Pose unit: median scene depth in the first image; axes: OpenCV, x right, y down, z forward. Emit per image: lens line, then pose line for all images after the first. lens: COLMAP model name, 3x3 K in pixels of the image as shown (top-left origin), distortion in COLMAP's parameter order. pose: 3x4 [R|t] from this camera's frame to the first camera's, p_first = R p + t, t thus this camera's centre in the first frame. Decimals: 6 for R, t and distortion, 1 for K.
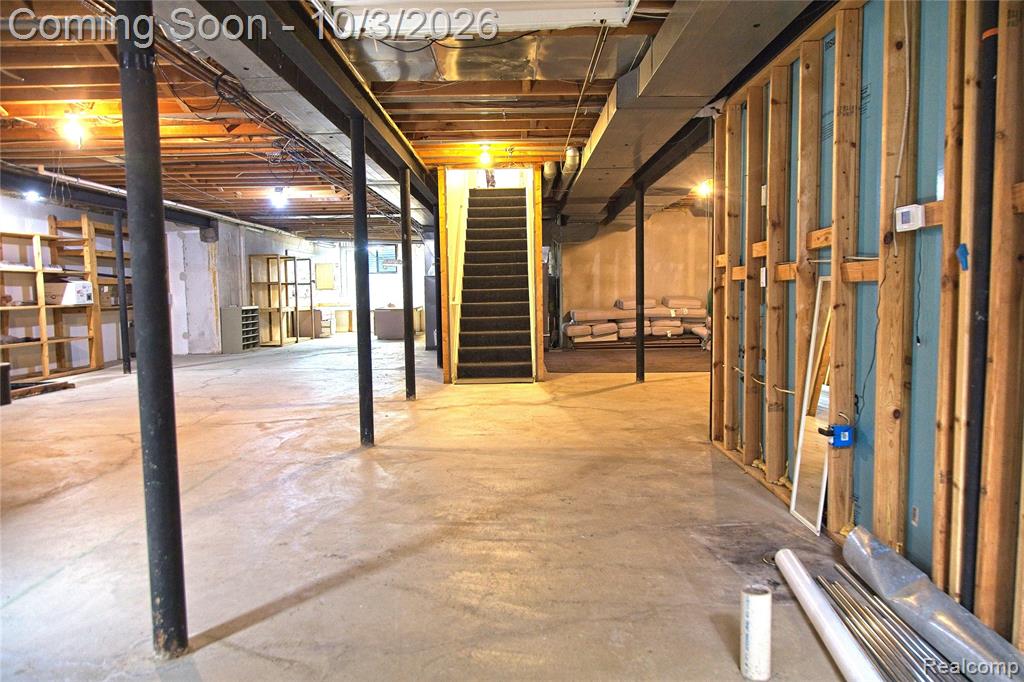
lens RADIAL K [[679.8, 0, 518.7], [0, 679.8, 339.8], [0, 0, 1]] dist [0.023252, -0.038902]
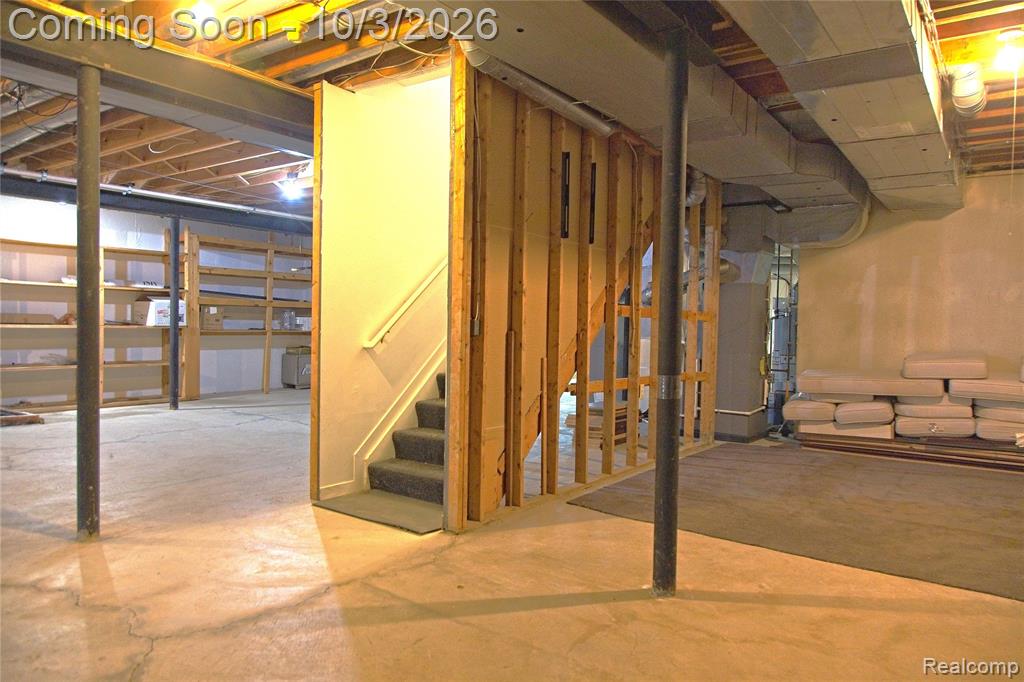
lens RADIAL K [[679.8, 0, 518.7], [0, 679.8, 339.8], [0, 0, 1]] dist [0.023252, -0.038902]
pose [[0.821106, 0.045850, -0.568931, 0.201936], [-0.076624, 0.996600, -0.030271, -0.035299], [0.565609, 0.068450, 0.821828, 0.442167]]
